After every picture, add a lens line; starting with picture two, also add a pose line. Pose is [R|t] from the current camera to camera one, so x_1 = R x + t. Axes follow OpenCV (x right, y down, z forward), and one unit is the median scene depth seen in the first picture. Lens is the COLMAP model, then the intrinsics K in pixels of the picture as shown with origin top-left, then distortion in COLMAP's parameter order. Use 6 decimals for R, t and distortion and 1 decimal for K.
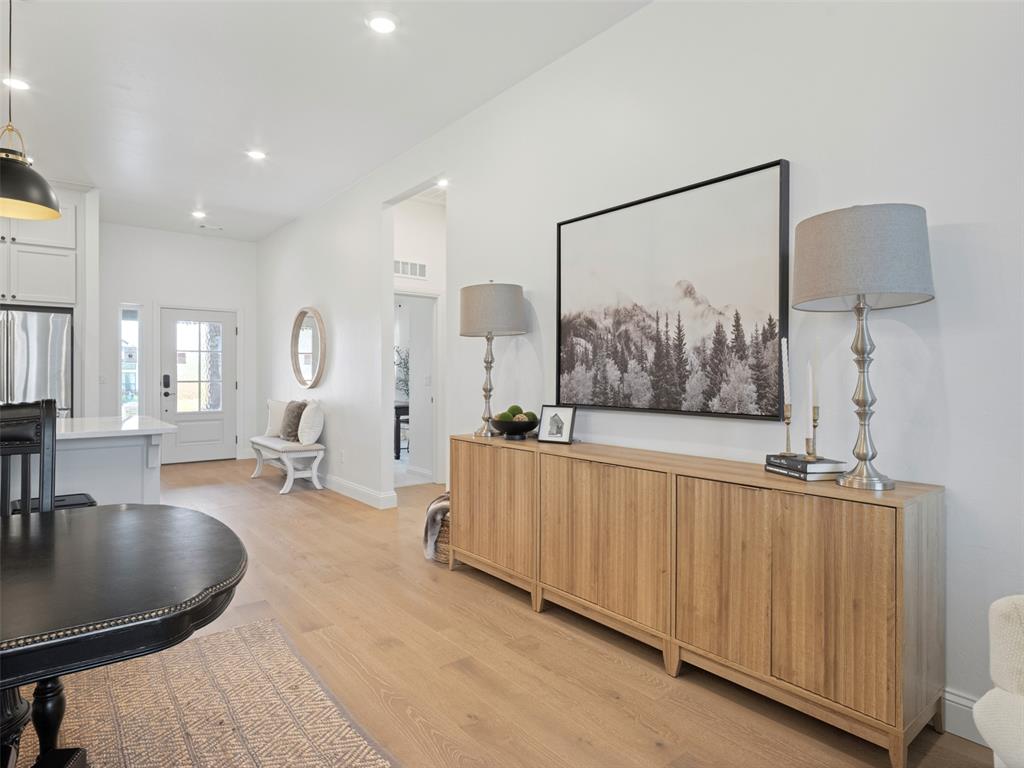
lens RADIAL K [[581.7, 0, 516.0], [0, 581.7, 376.8], [0, 0, 1]] dist [-0.011267, 0.004645]
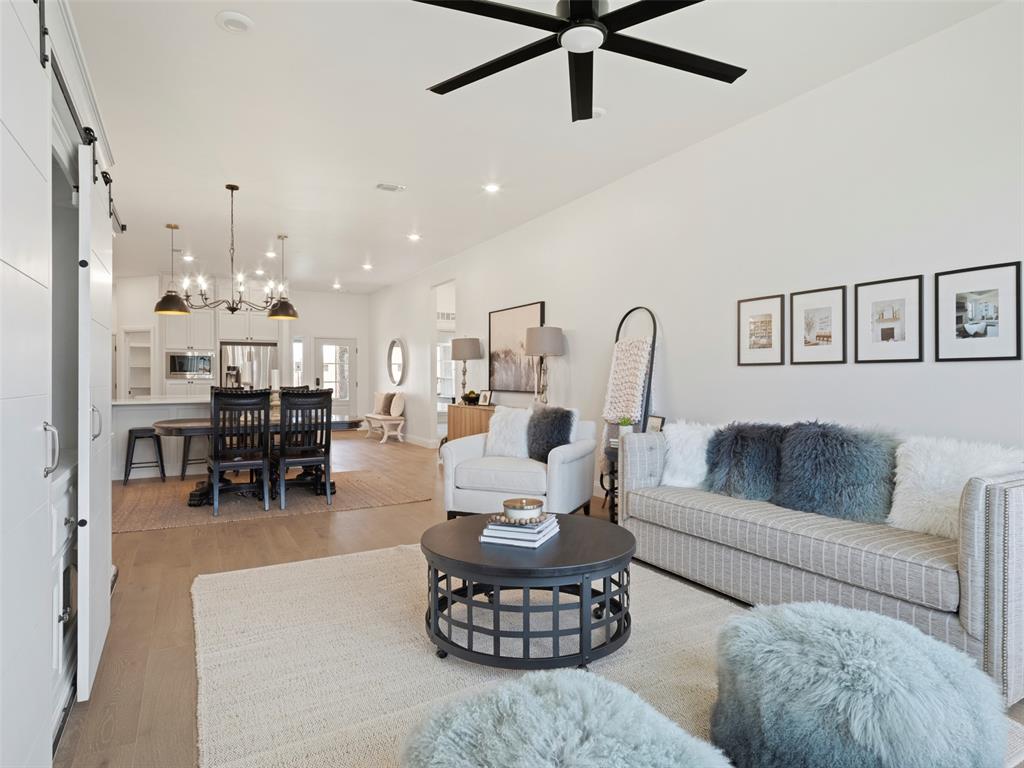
lens RADIAL K [[581.7, 0, 511.9], [0, 581.7, 379.9], [0, 0, 1]] dist [-0.011267, 0.004645]
pose [[0.983576, -0.002422, -0.180479, 0.334110], [0.002668, 0.999996, 0.001121, 0.002946], [0.180475, -0.001584, 0.983578, -0.730330]]
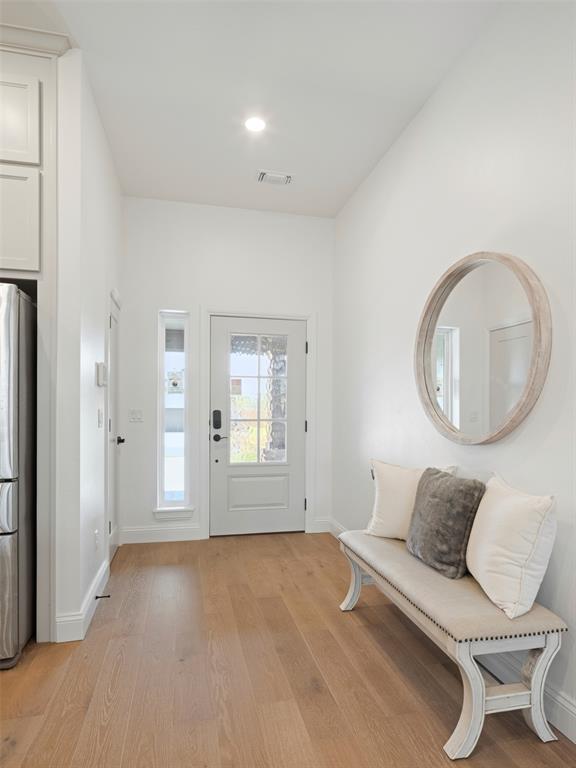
lens RADIAL K [[436.3, 0, 284.8], [0, 436.3, 413.7], [0, 0, 1]] dist [-0.011267, 0.004645]
pose [[0.897873, 0.007766, -0.440187, -0.393604], [-0.004925, 0.999959, 0.007595, -0.004959], [0.440228, -0.004651, 0.897874, 0.746318]]
